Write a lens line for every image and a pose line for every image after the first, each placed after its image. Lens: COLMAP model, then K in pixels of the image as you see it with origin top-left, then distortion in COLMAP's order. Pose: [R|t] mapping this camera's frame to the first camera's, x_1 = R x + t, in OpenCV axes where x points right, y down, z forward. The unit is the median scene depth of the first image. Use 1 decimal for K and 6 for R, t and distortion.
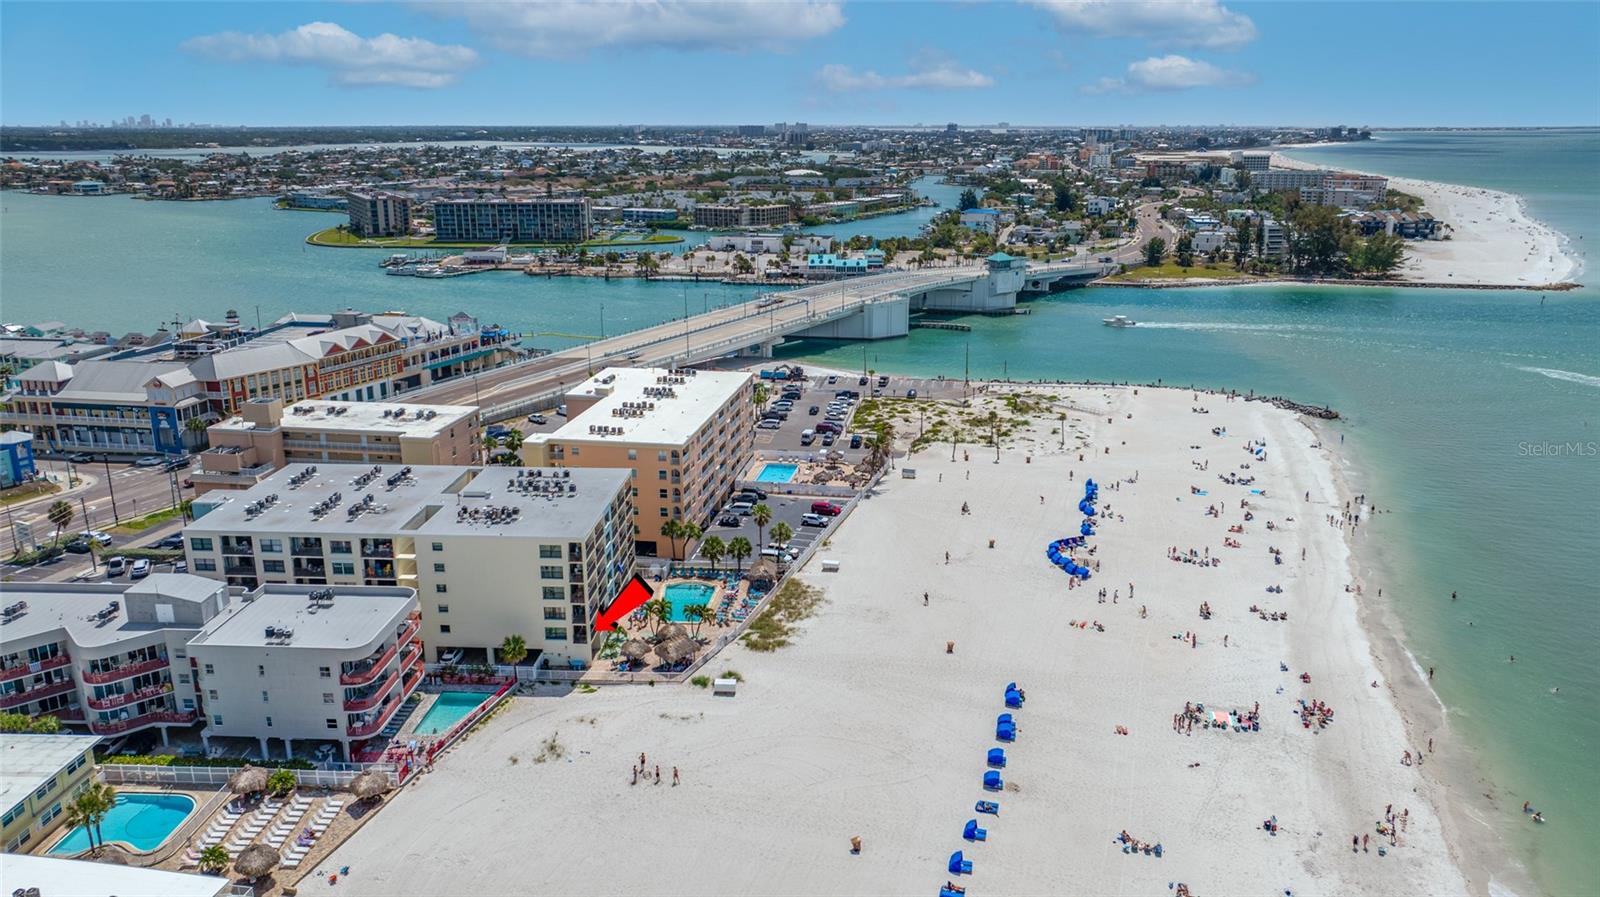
lens RADIAL K [[1152.5, 0, 800.0], [0, 1152.5, 448.5], [0, 0, 1]] dist [-0.003922, -0.003083]
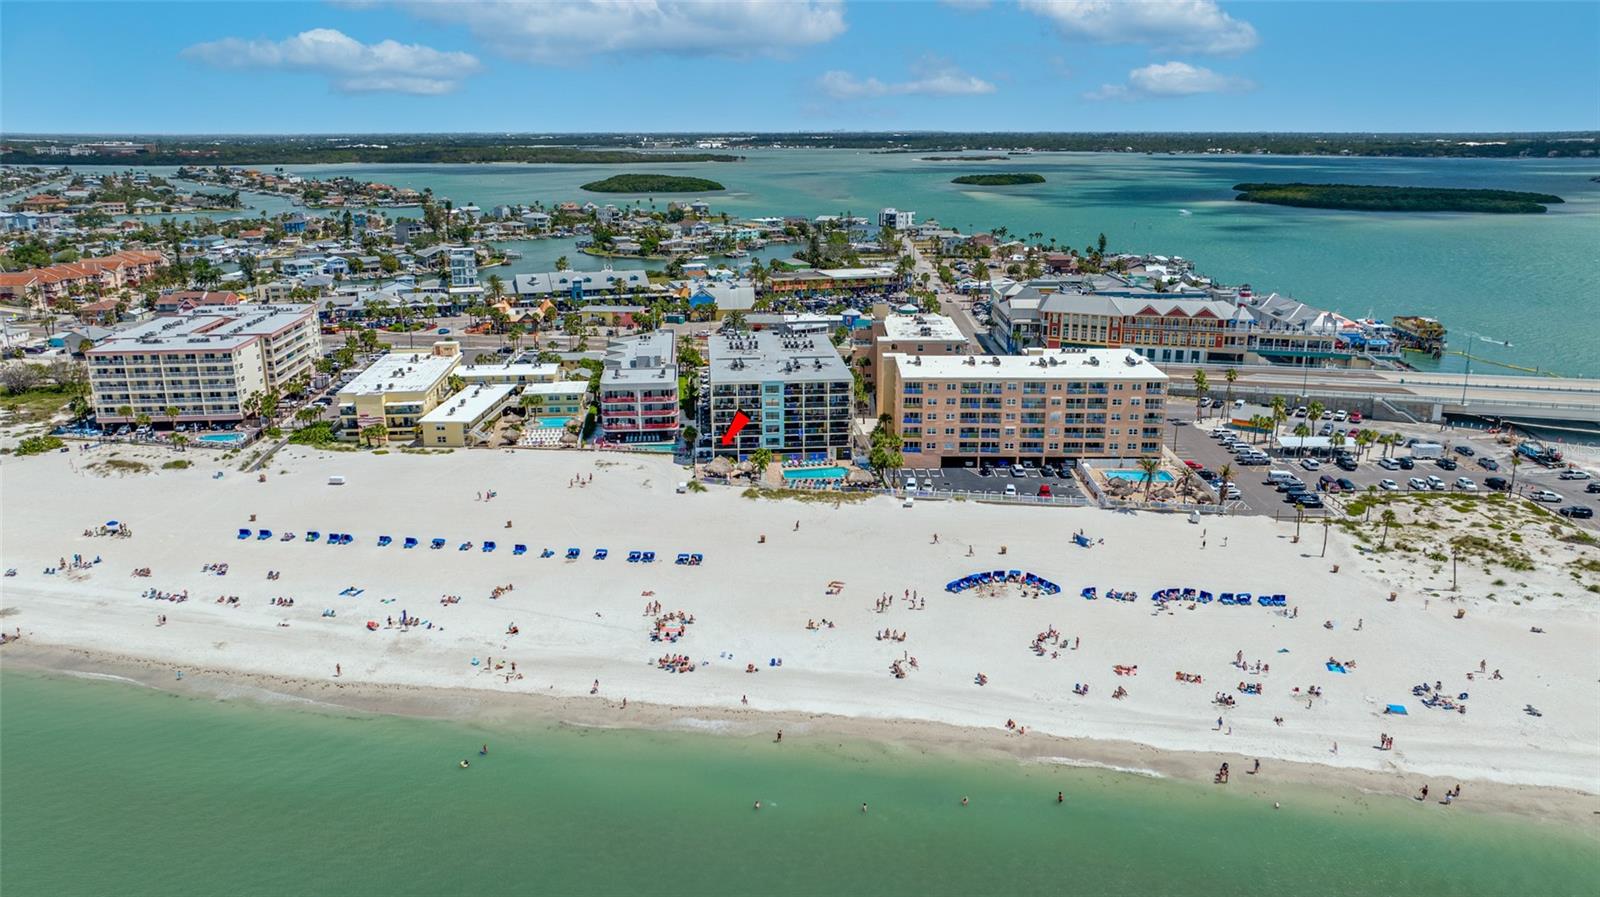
lens RADIAL K [[1119.6, 0, 800.0], [0, 1119.6, 448.5], [0, 0, 1]] dist [-0.010884, -0.002632]
pose [[0.147343, 0.272901, -0.950692, 0.922145], [-0.266488, 0.936592, 0.227552, -0.155081], [0.952509, 0.219820, 0.210725, 0.536805]]
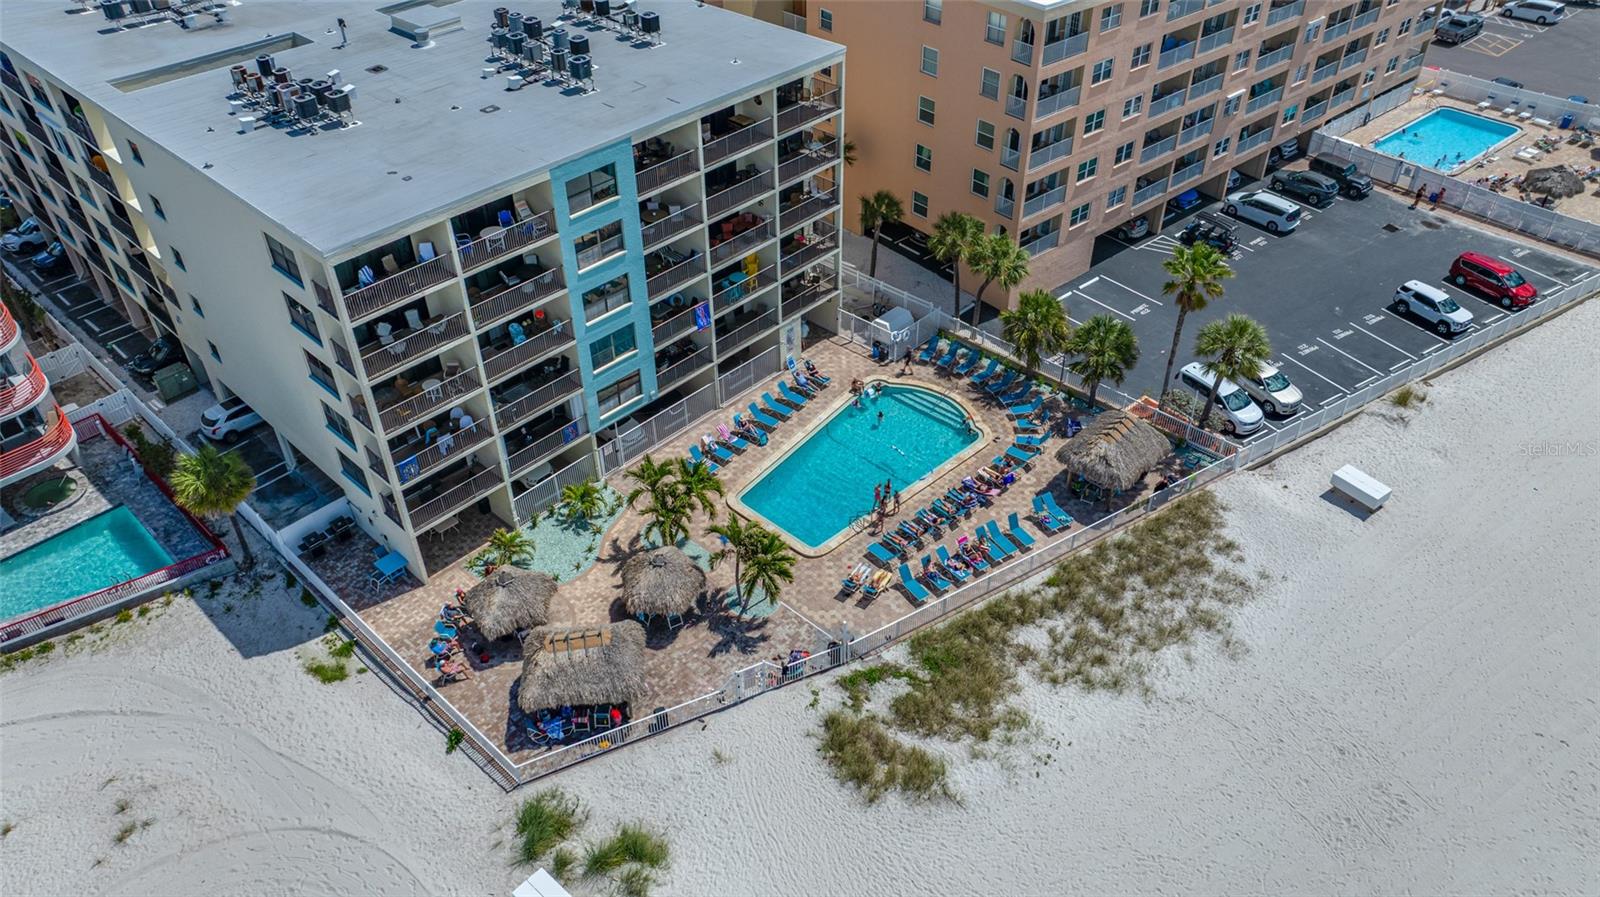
lens RADIAL K [[1129.9, 0, 800.0], [0, 1129.9, 448.5], [0, 0, 1]] dist [-0.013850, -0.005369]
pose [[0.769788, 0.395163, -0.501271, 0.050312], [-0.169005, 0.883477, 0.436927, -0.017741], [0.615519, -0.251624, 0.746875, 0.563435]]
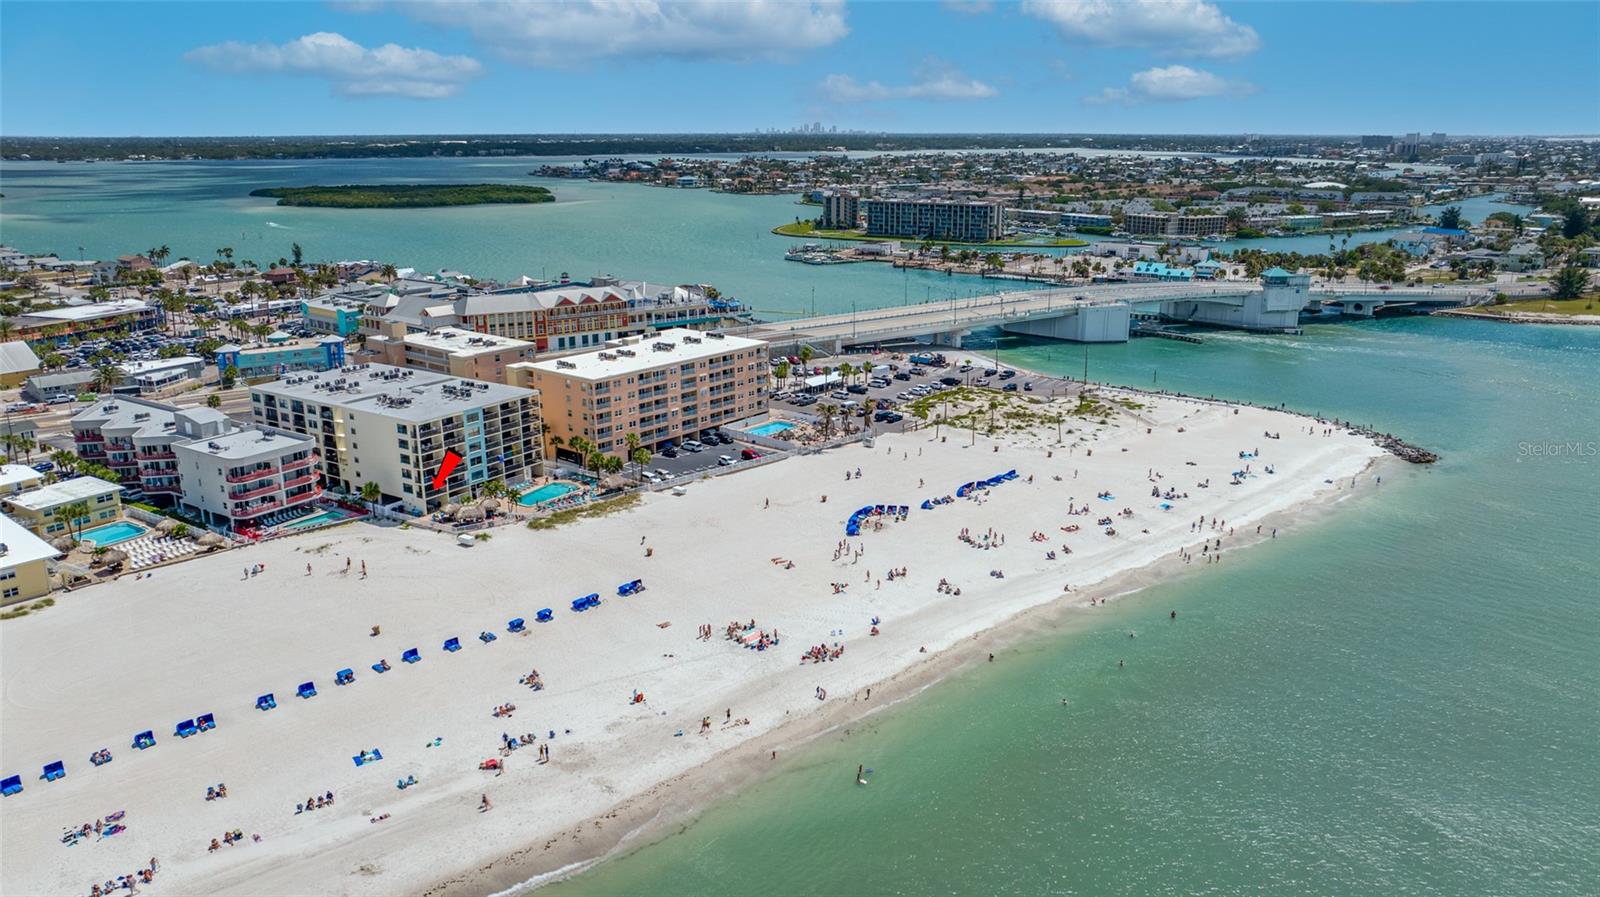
lens RADIAL K [[1129.9, 0, 800.0], [0, 1129.9, 448.5], [0, 0, 1]] dist [-0.013850, -0.005369]
pose [[0.867676, 0.135684, -0.478256, 0.596637], [-0.136155, 0.990108, 0.033879, -0.001232], [0.478122, 0.035721, 0.877567, 0.003251]]
